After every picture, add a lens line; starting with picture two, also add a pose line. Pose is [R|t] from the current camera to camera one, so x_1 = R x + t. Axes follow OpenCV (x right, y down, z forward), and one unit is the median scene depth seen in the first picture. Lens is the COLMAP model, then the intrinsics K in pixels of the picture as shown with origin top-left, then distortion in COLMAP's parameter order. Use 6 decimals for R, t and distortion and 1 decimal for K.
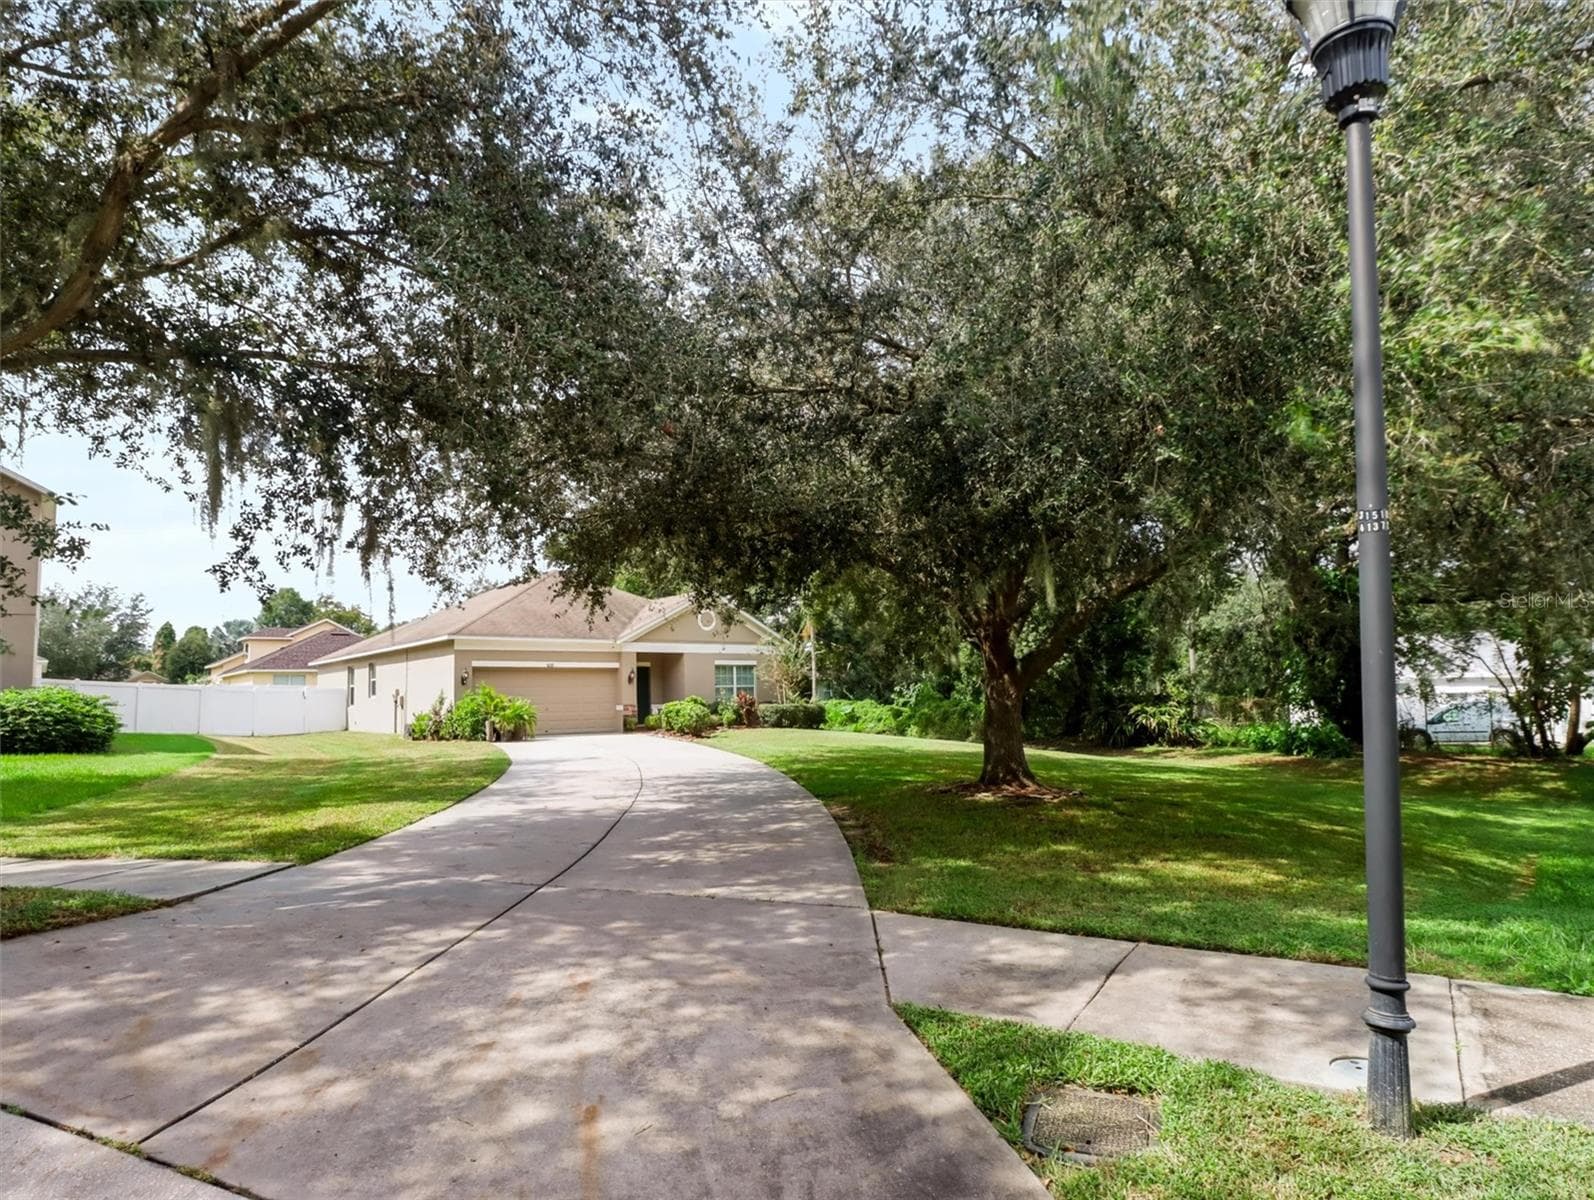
lens RADIAL K [[796.4, 0, 758.5], [0, 796.4, 656.2], [0, 0, 1]] dist [-0.002317, -0.000005]
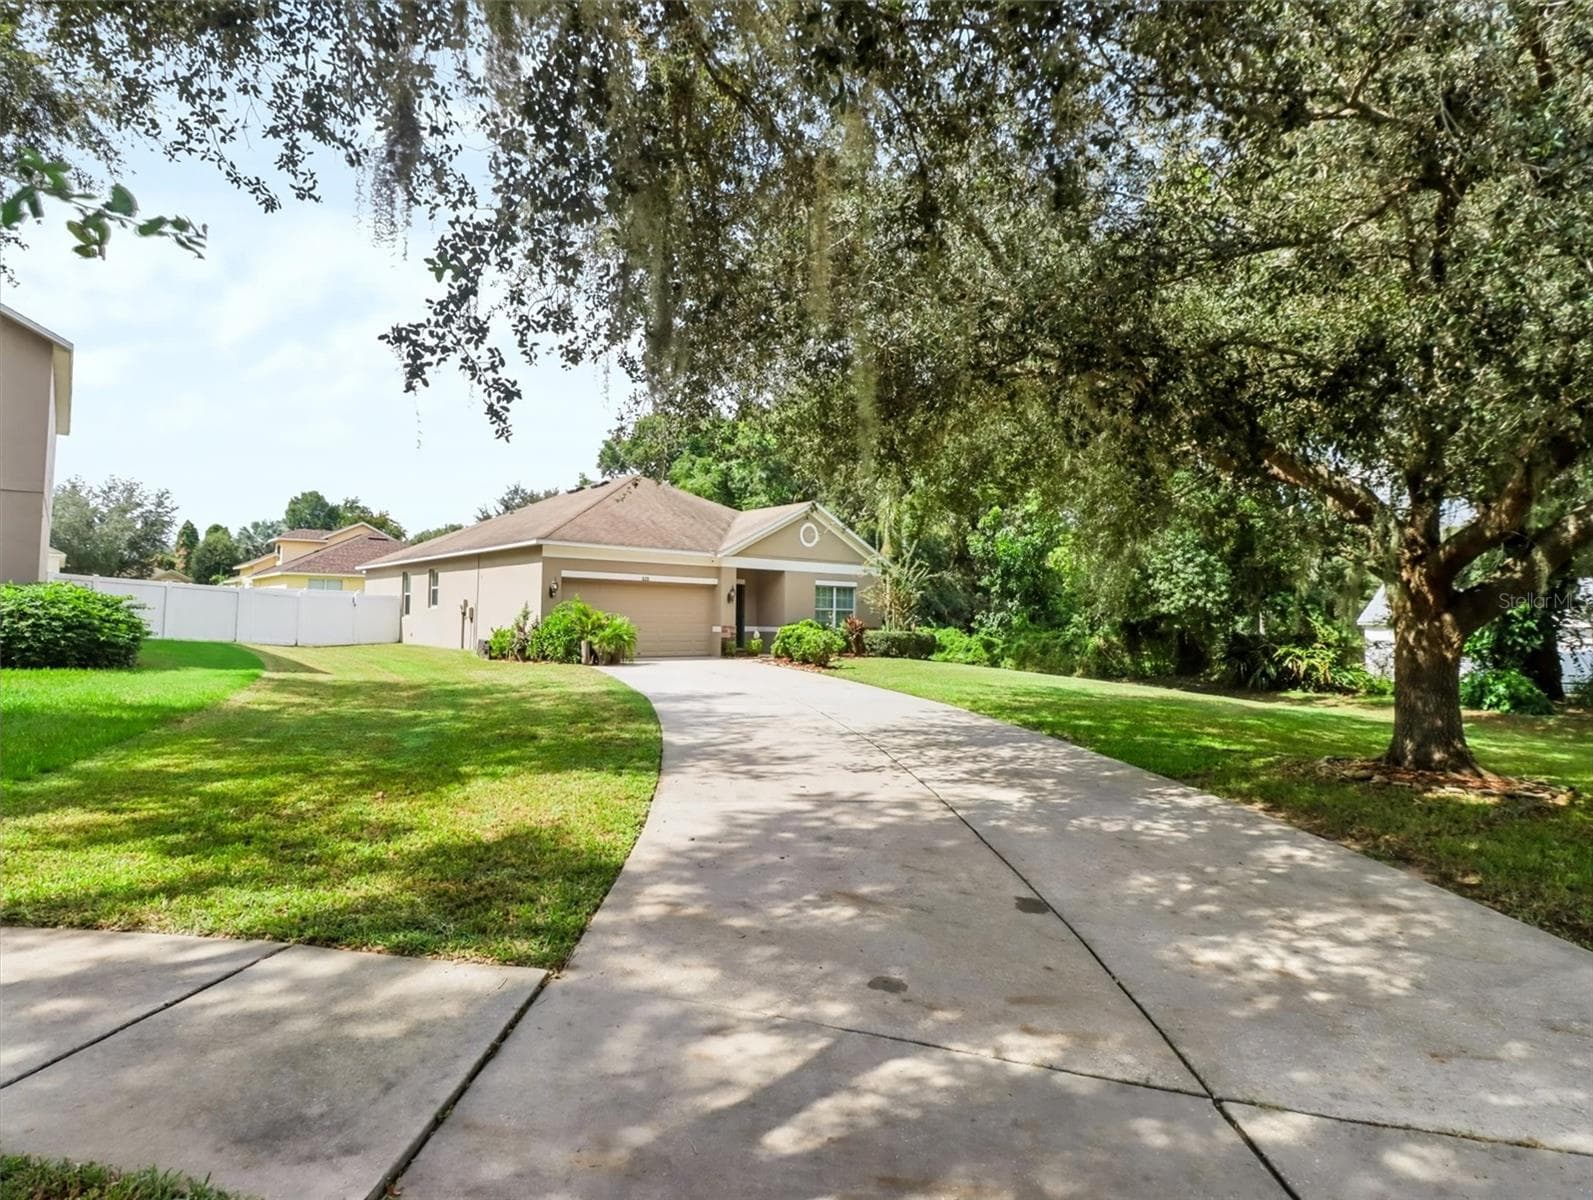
lens RADIAL K [[773.1, 0, 796.5], [0, 773.1, 600.0], [0, 0, 1]] dist [-0.002609, -0.001714]
pose [[0.998955, 0.036289, 0.027772, -0.117912], [-0.037052, 0.998936, 0.027465, 0.005059], [-0.026746, -0.028465, 0.999237, 0.140452]]
